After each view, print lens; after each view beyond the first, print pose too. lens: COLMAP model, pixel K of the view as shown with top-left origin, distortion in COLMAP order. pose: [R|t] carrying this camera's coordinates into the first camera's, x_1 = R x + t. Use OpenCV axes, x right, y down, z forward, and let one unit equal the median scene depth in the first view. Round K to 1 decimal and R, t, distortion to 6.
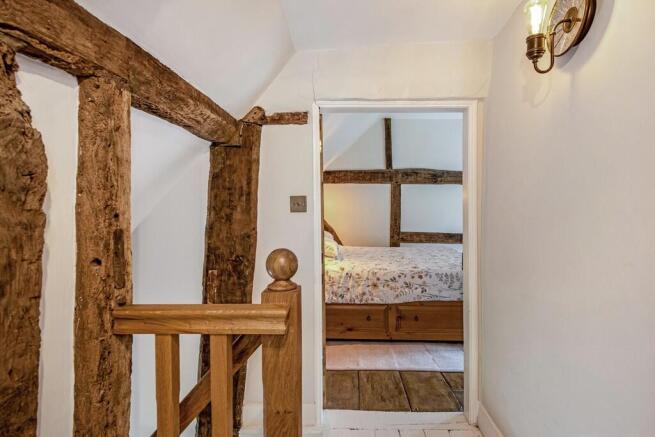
lens RADIAL K [[357.8, 0, 325.7], [0, 357.8, 214.6], [0, 0, 1]] dist [-0.002085, -0.000081]
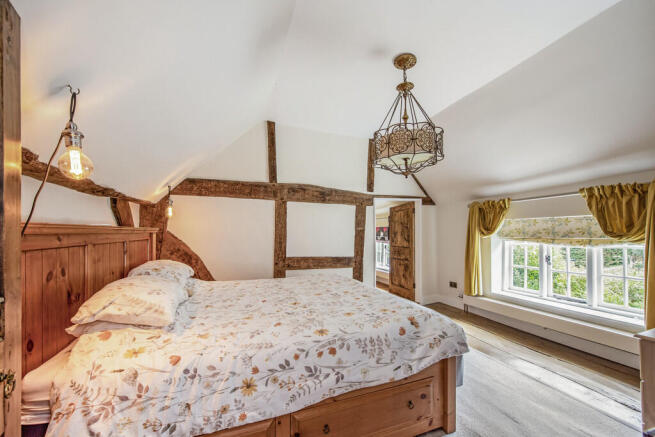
lens RADIAL K [[249.8, 0, 314.2], [0, 249.8, 232.7], [0, 0, 1]] dist [-0.003186, -0.000056]
pose [[0.938797, 0.003124, 0.344457, 0.100673], [-0.000269, 0.999965, -0.008335, -0.007896], [-0.344471, 0.007732, 0.938765, 0.627992]]
